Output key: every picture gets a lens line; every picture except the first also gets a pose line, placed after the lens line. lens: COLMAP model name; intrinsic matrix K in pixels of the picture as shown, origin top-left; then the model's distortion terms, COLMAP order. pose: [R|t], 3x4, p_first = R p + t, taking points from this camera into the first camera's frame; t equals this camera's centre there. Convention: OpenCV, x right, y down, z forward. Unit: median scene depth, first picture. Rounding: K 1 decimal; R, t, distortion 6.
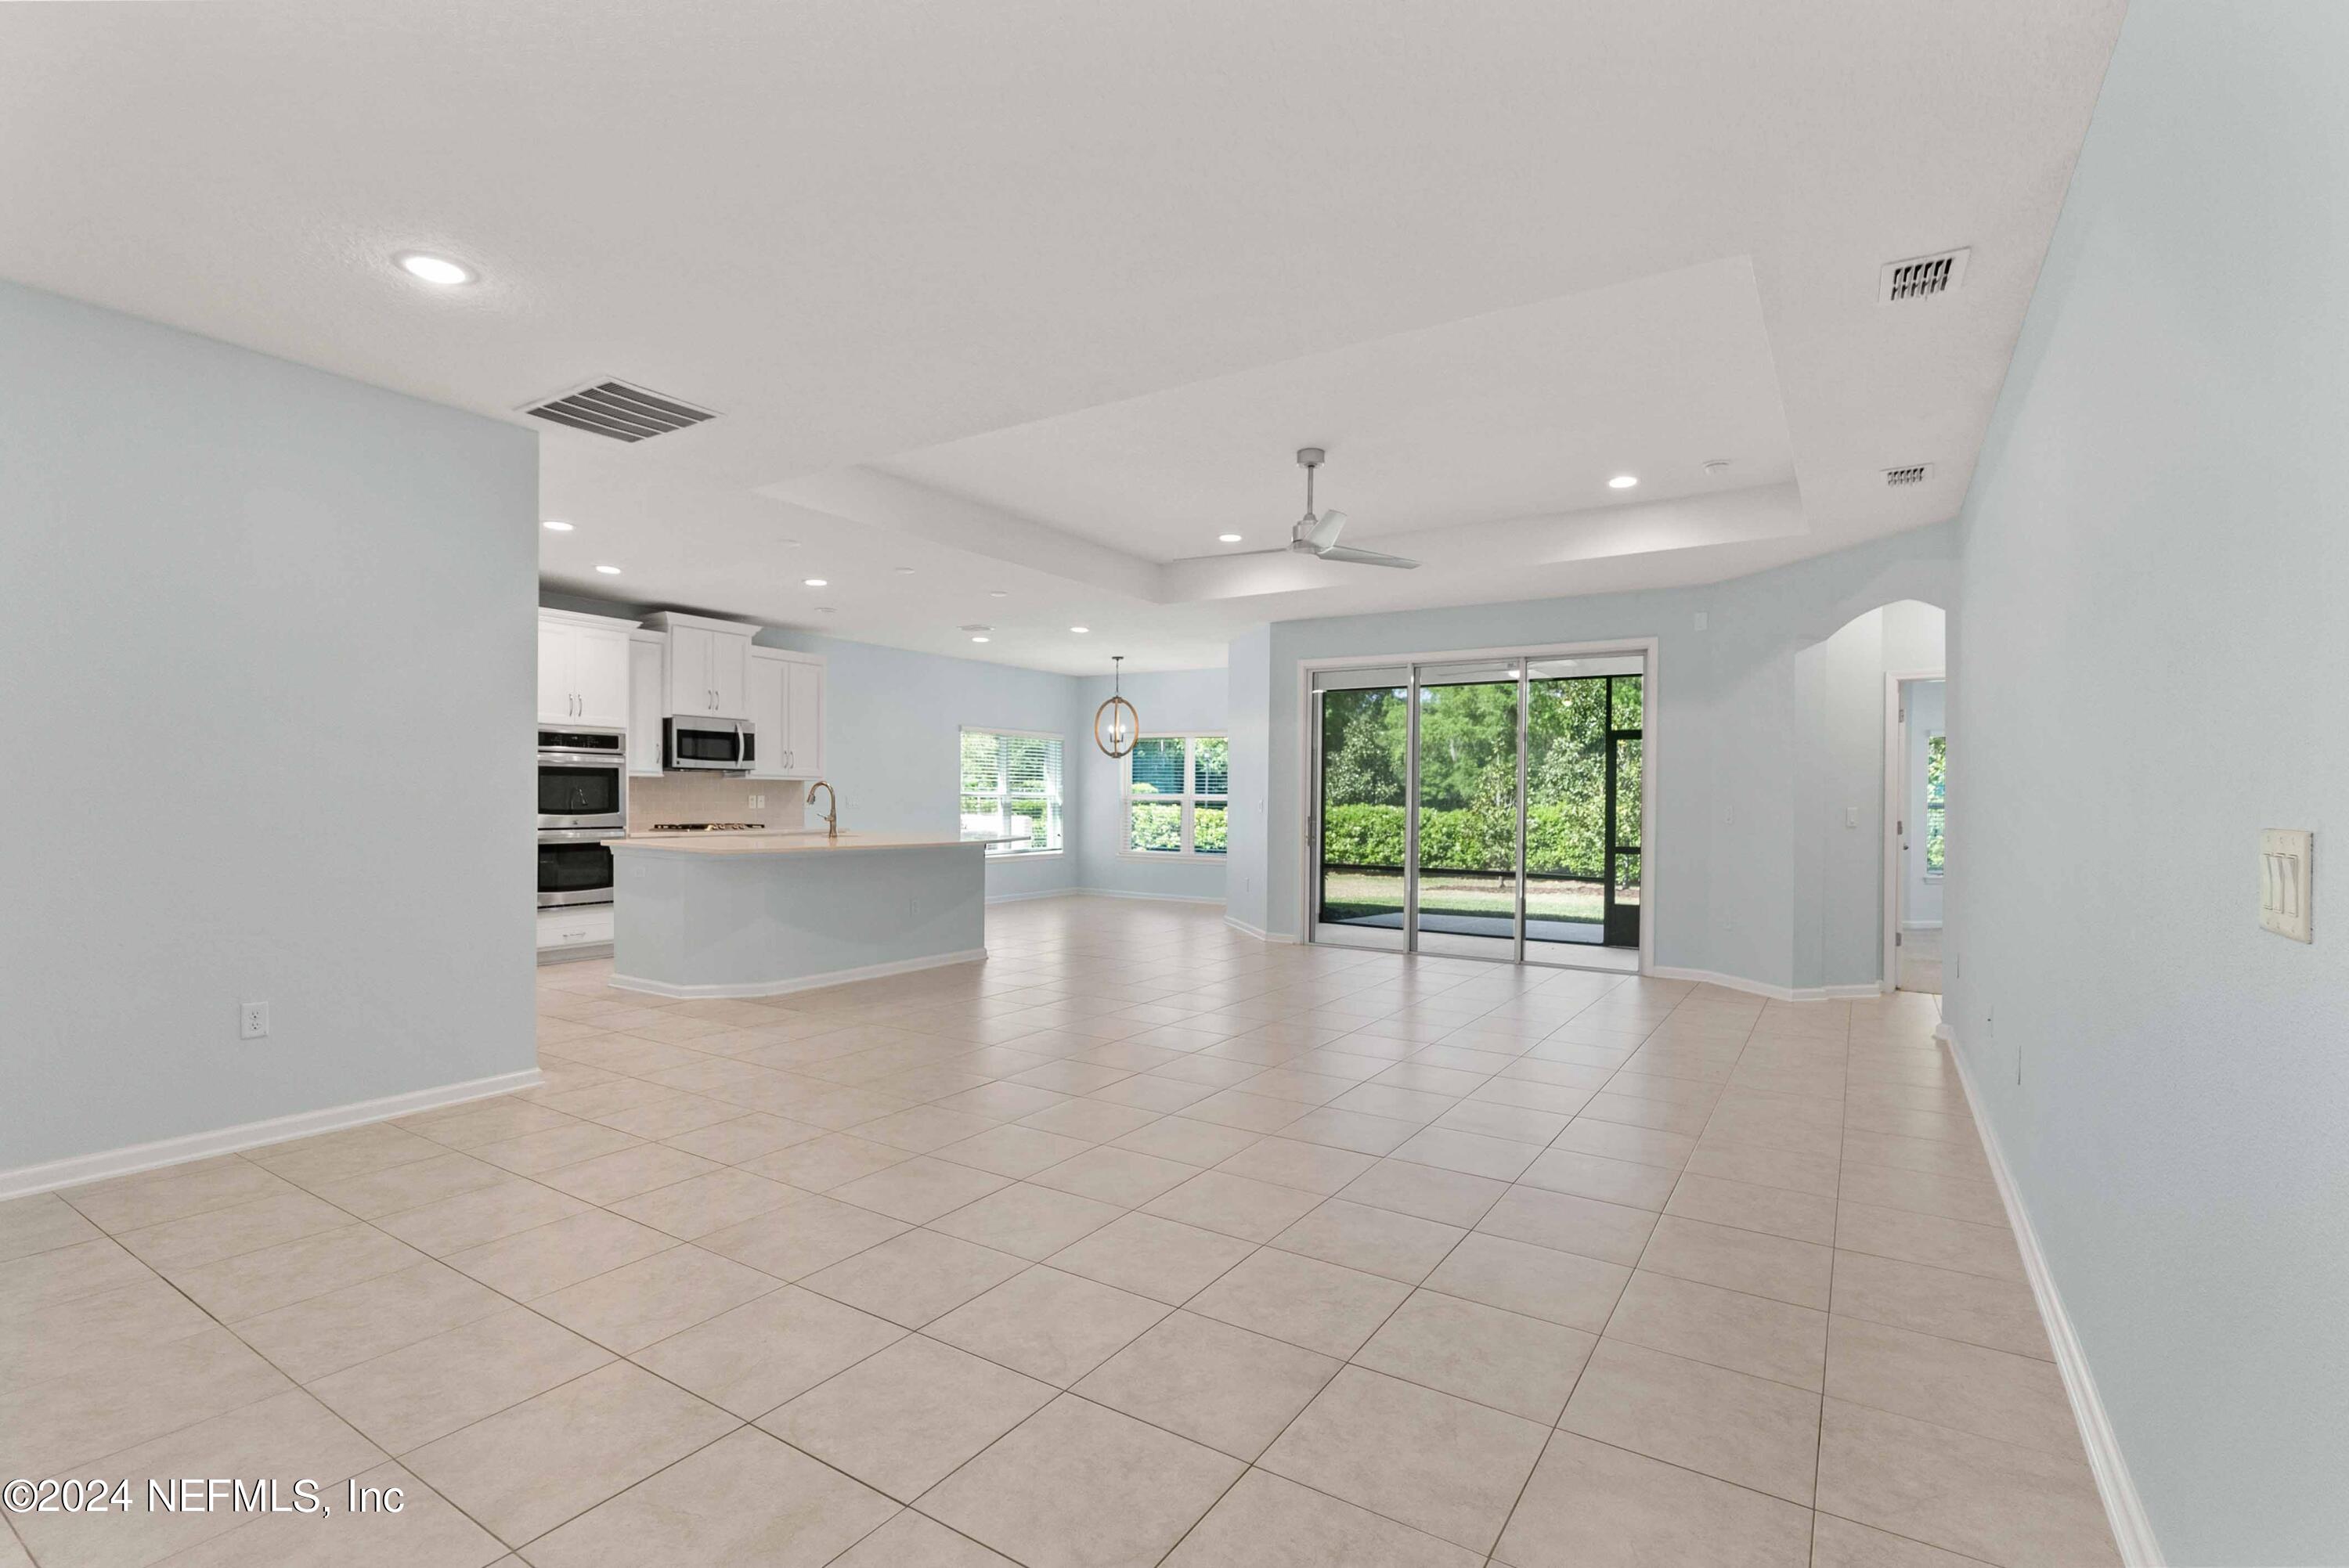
lens RADIAL K [[1086.7, 0, 1163.8], [0, 1086.7, 798.4], [0, 0, 1]] dist [0.000521, 0.000063]
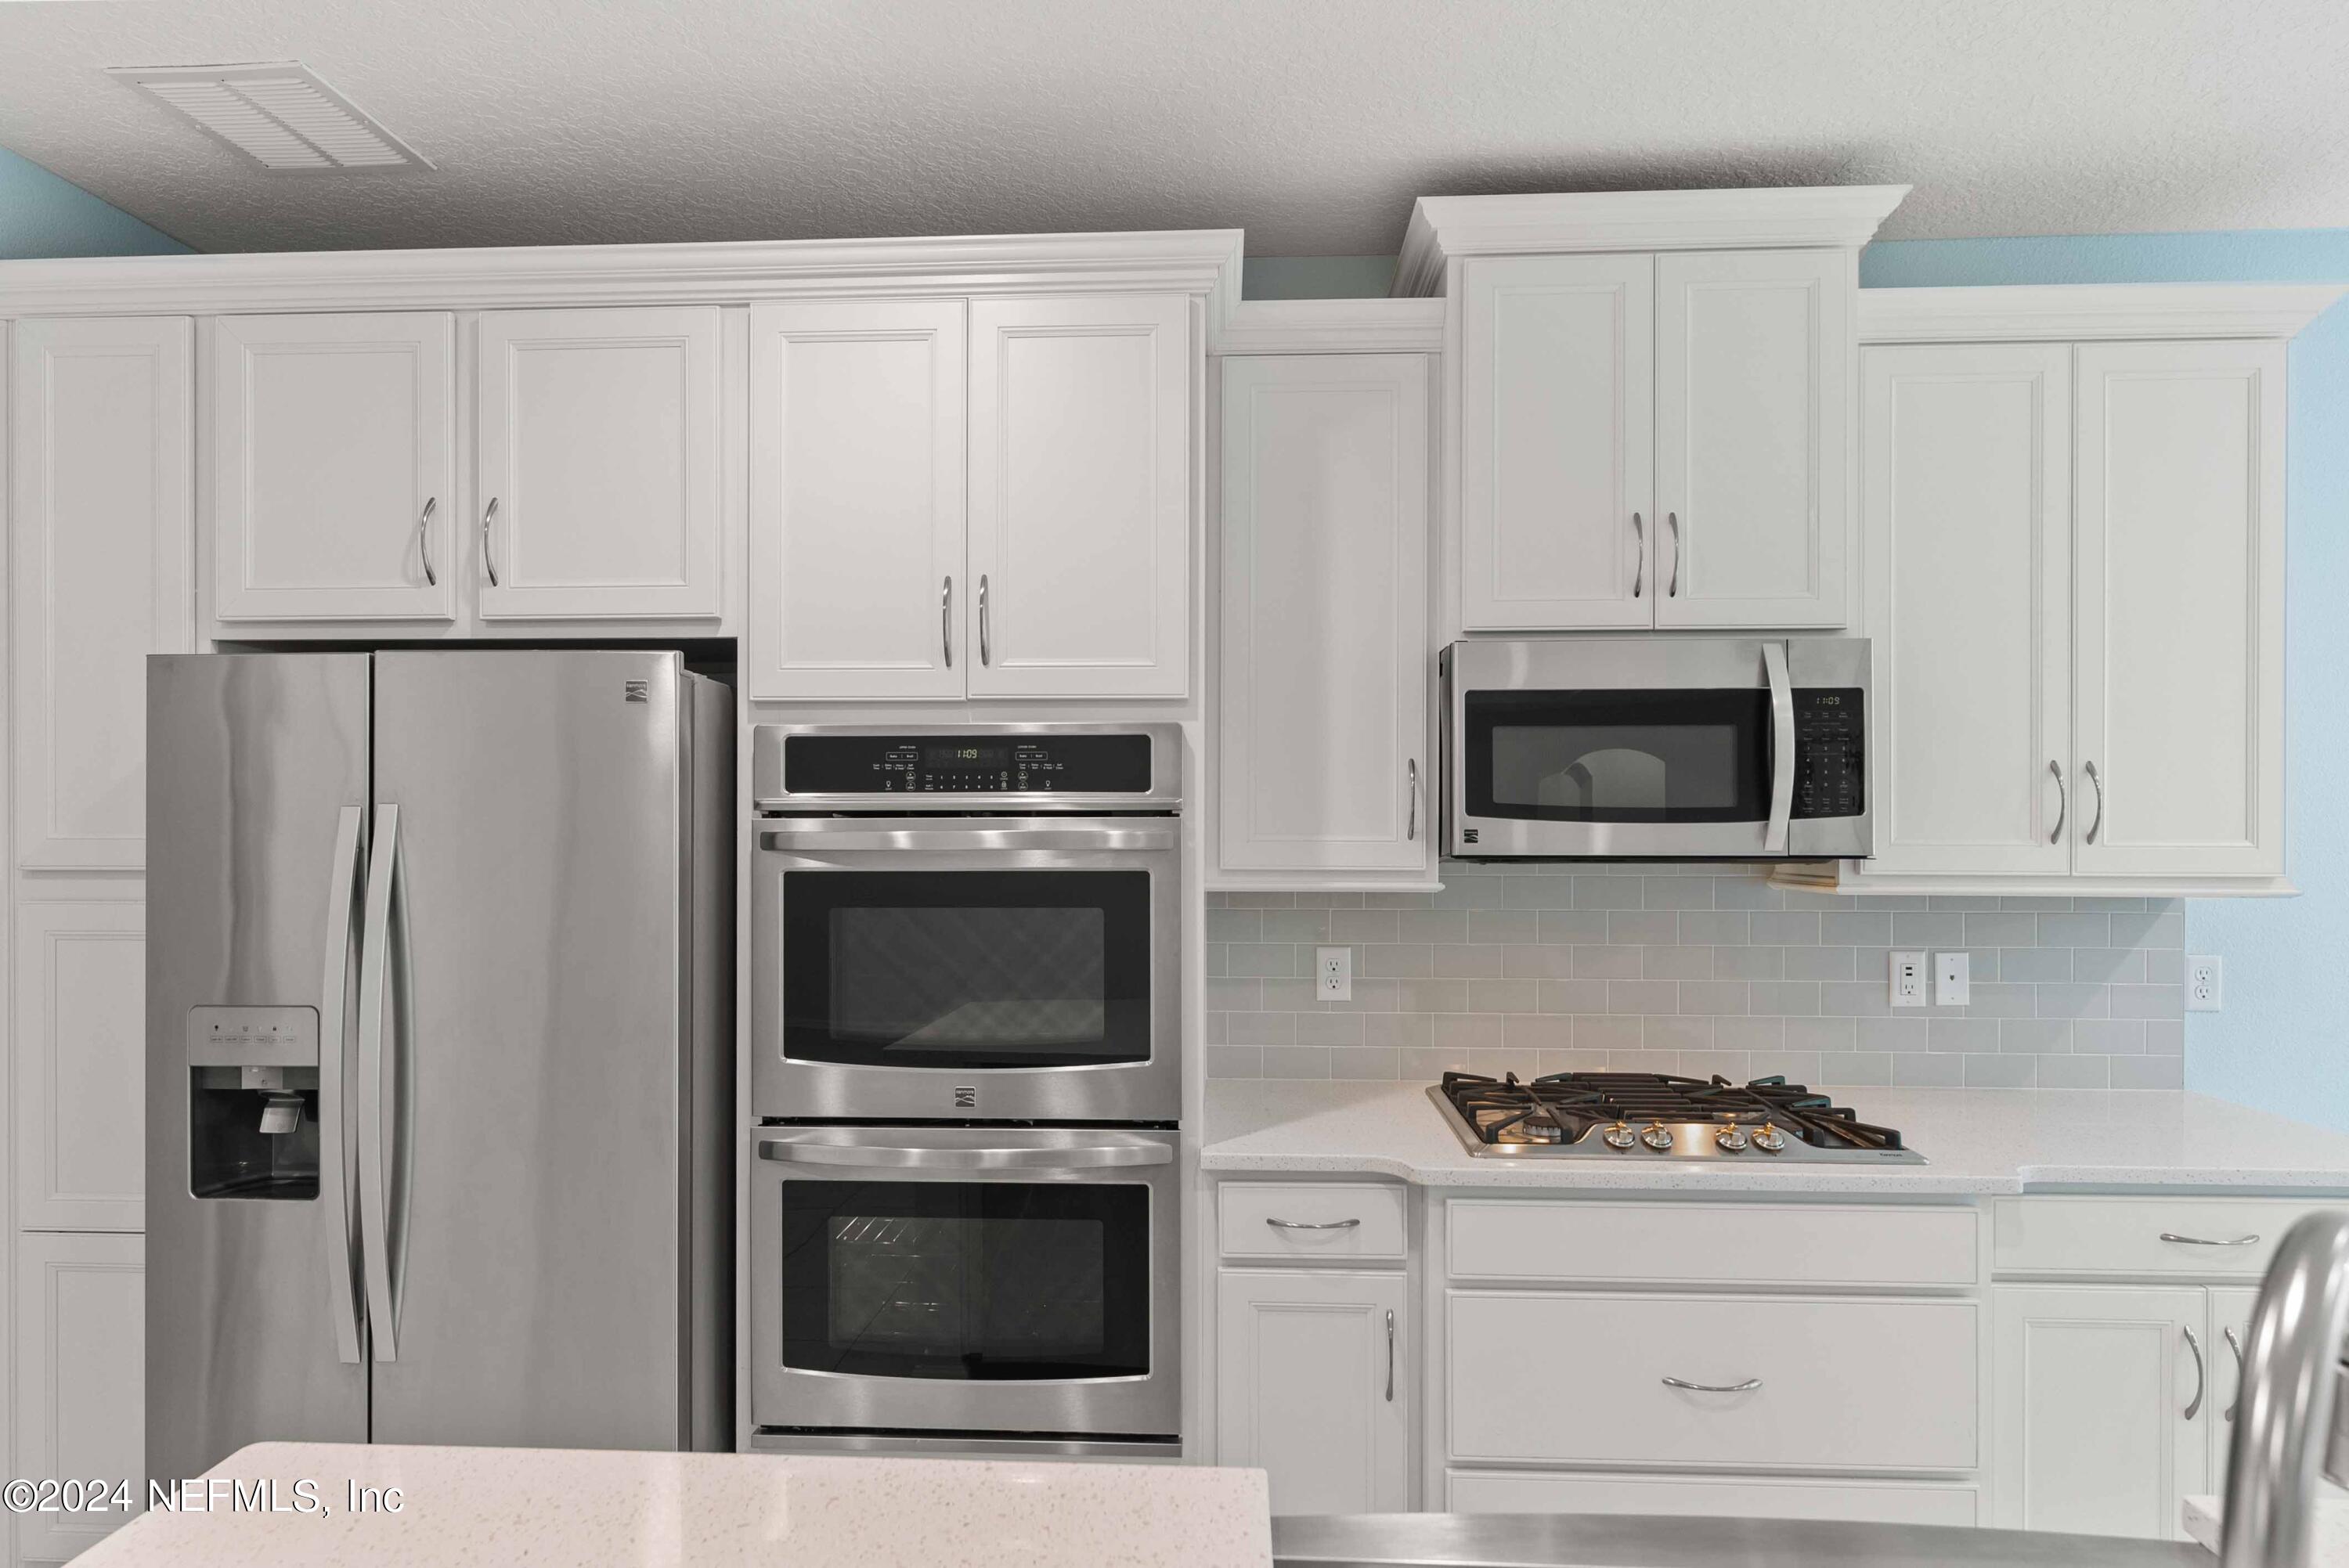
lens RADIAL K [[1258.8, 0, 1173.1], [0, 1258.8, 805.0], [0, 0, 1]] dist [0.002310, -0.000171]
pose [[0.493834, -0.013015, -0.869459, -0.242838], [0.001766, 0.999901, -0.013965, -0.035584], [0.869554, 0.005361, 0.493809, 0.808437]]
